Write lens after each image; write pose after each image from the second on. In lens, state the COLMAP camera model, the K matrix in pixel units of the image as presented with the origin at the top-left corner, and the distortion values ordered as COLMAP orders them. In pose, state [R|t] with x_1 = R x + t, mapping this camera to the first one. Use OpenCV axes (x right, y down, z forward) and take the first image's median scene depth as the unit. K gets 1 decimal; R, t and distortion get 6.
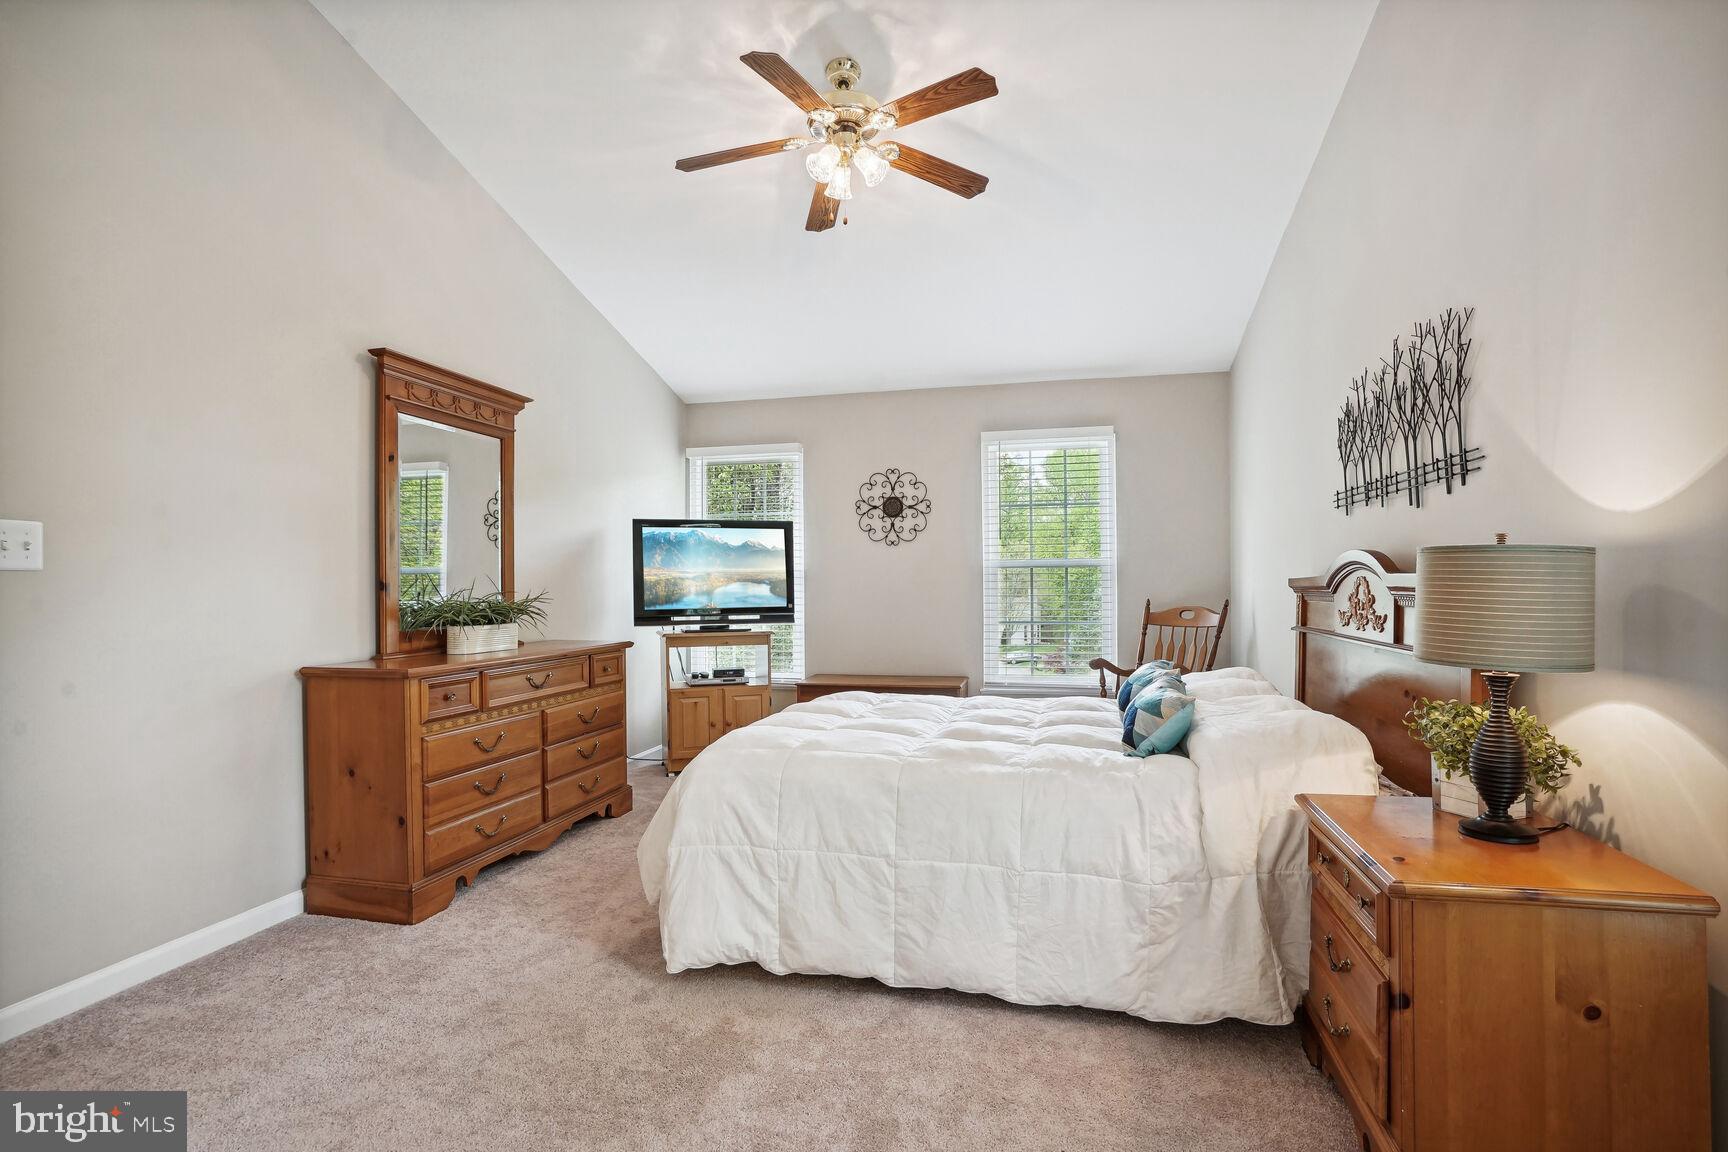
lens RADIAL K [[786.8, 0, 861.8], [0, 786.8, 582.3], [0, 0, 1]] dist [0.002335, 0.000884]
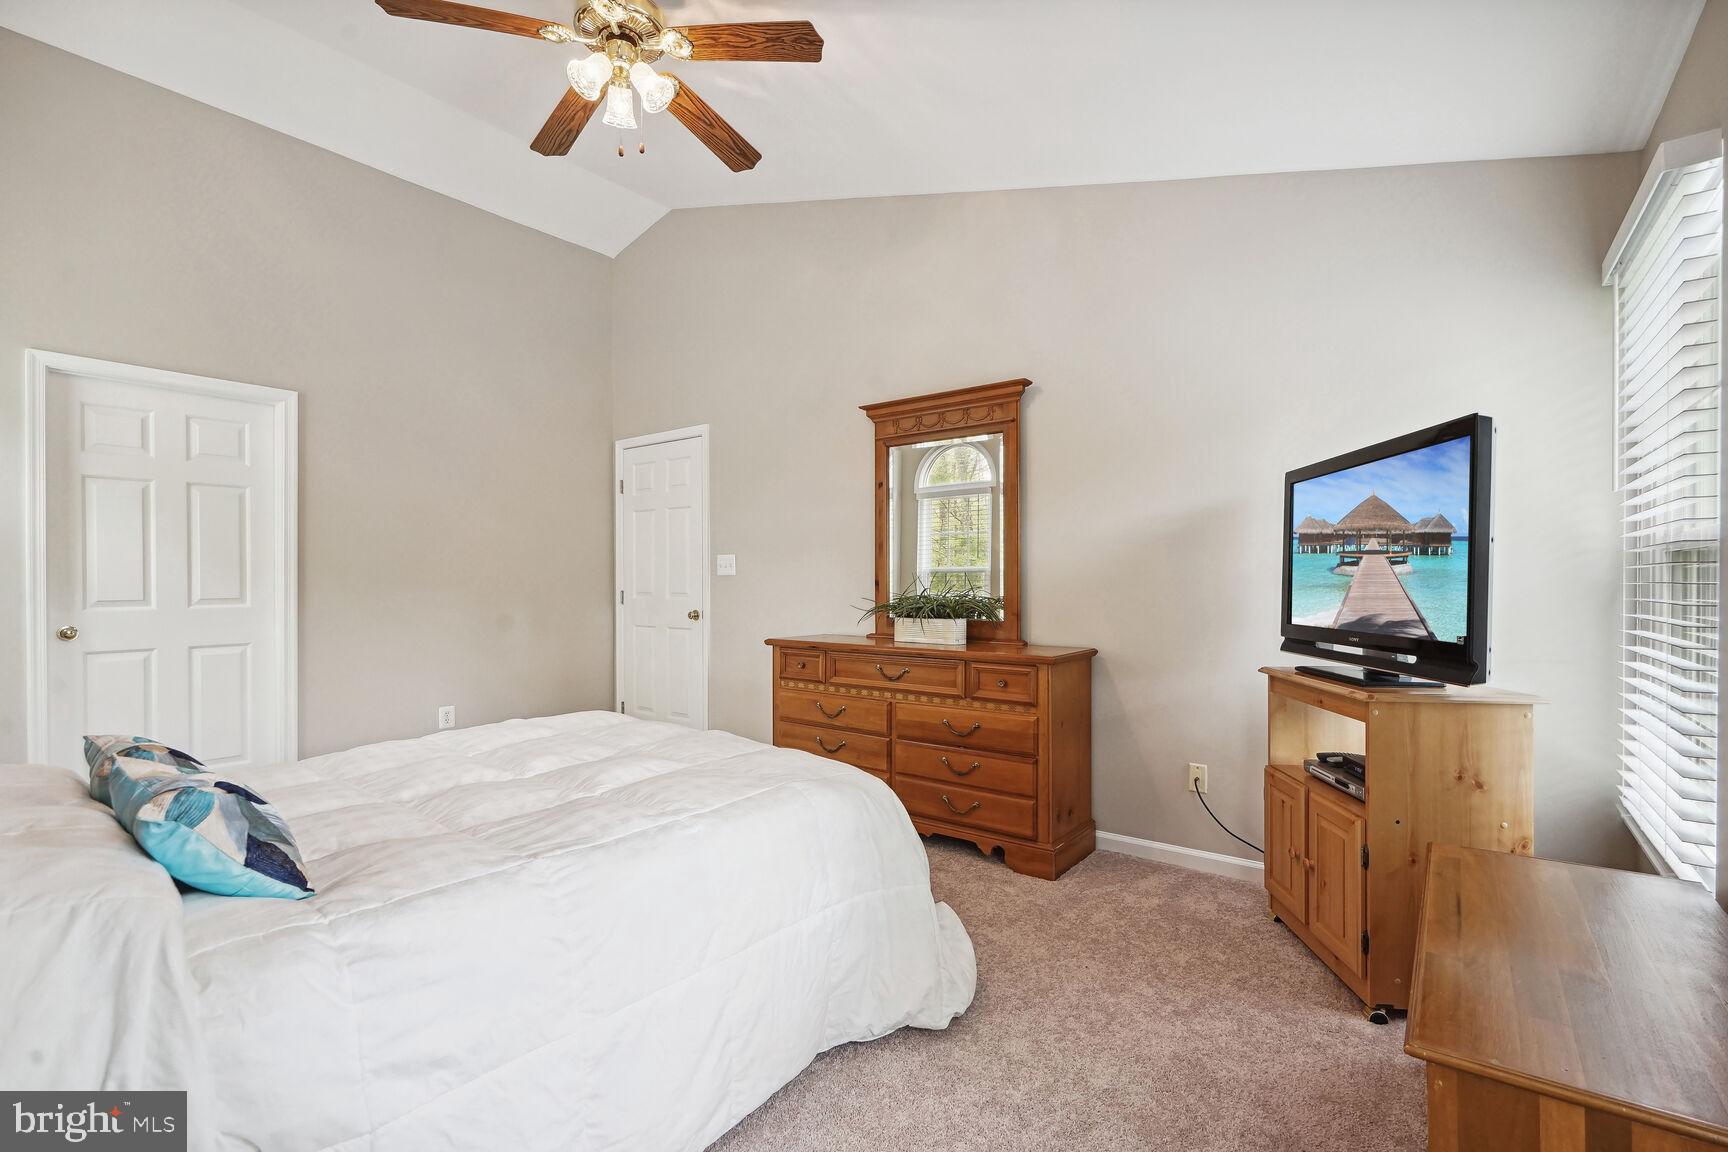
lens RADIAL K [[786.8, 0, 861.8], [0, 786.8, 582.3], [0, 0, 1]] dist [0.002335, 0.000884]
pose [[-0.367500, 0.011224, -0.929956, 0.555658], [0.002791, 0.999936, 0.010965, -0.007968], [0.930019, 0.001434, -0.367508, 1.286477]]
